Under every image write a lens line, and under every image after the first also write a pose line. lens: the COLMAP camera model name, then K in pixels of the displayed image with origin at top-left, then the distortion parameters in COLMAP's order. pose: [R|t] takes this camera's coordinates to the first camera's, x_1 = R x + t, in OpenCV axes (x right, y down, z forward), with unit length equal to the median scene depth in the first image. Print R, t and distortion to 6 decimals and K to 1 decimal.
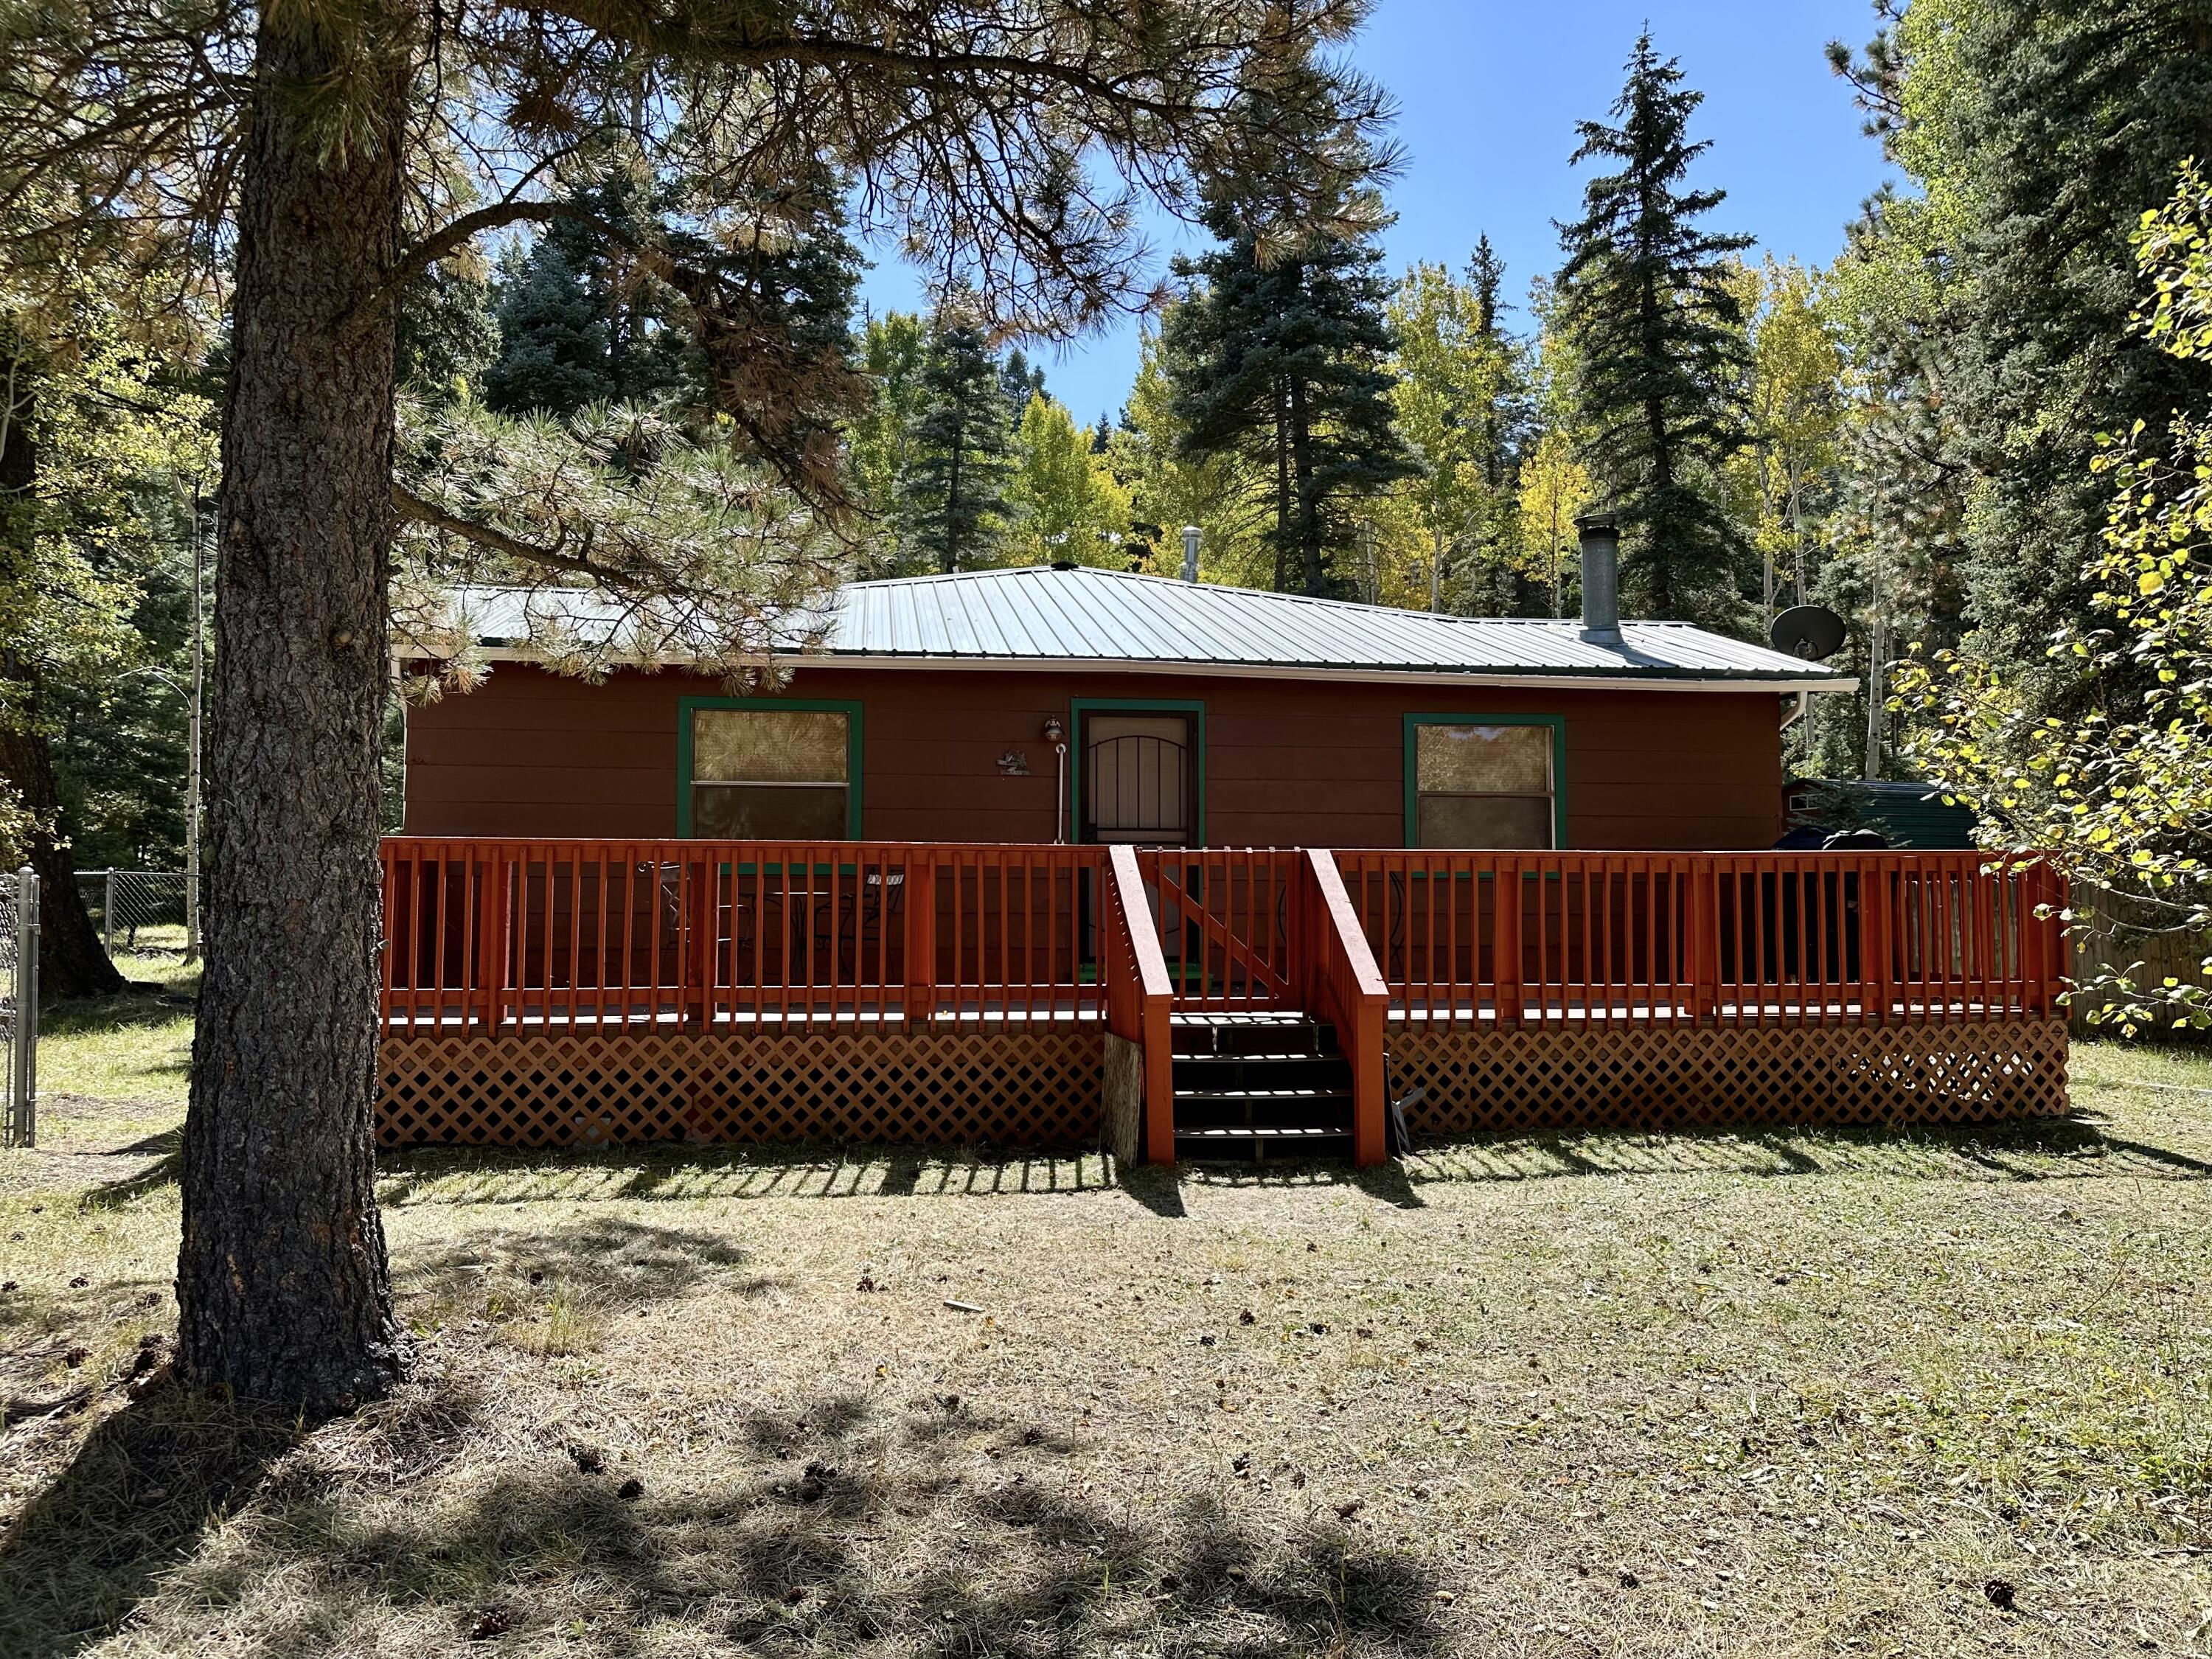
lens RADIAL K [[1539.9, 0, 1086.2], [0, 1539.9, 828.8], [0, 0, 1]] dist [0.077144, -0.087402]
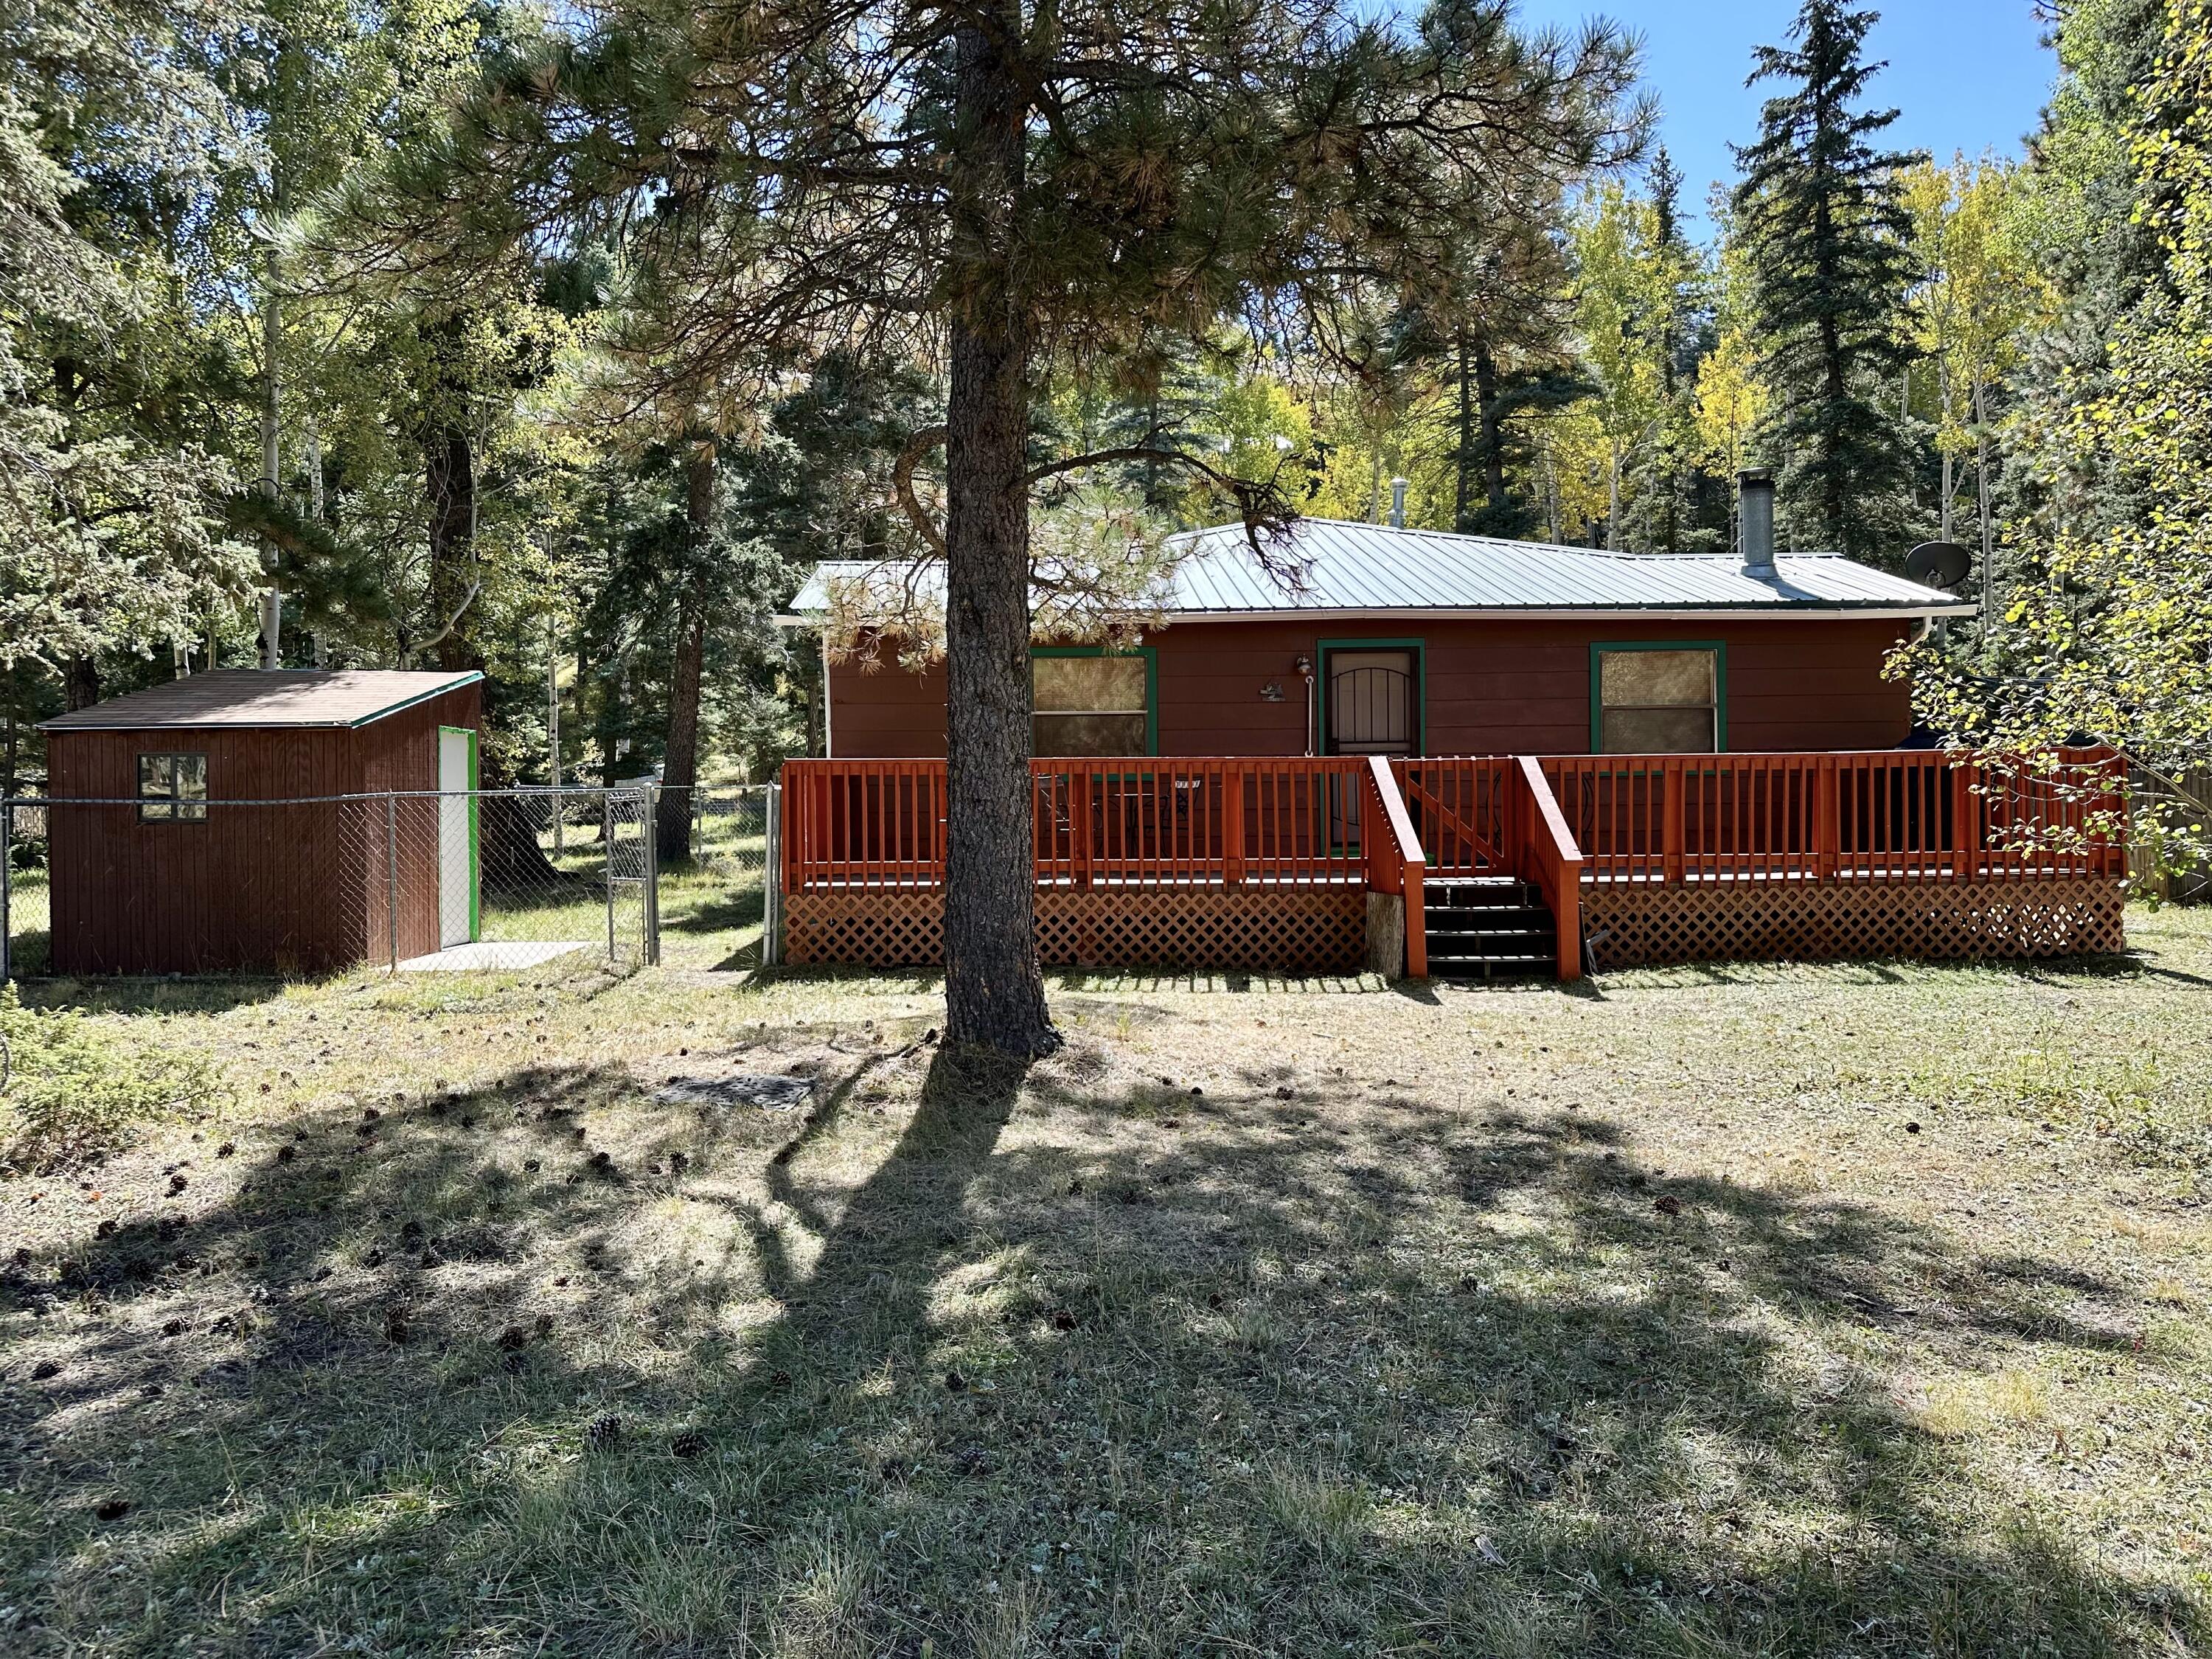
lens RADIAL K [[1539.9, 0, 1087.1], [0, 1539.9, 811.3], [0, 0, 1]] dist [0.077144, -0.087402]
pose [[0.994614, -0.011873, -0.102971, -0.070351], [0.017156, 0.998573, 0.050571, -0.010239], [0.102223, -0.052065, 0.993398, -0.293169]]
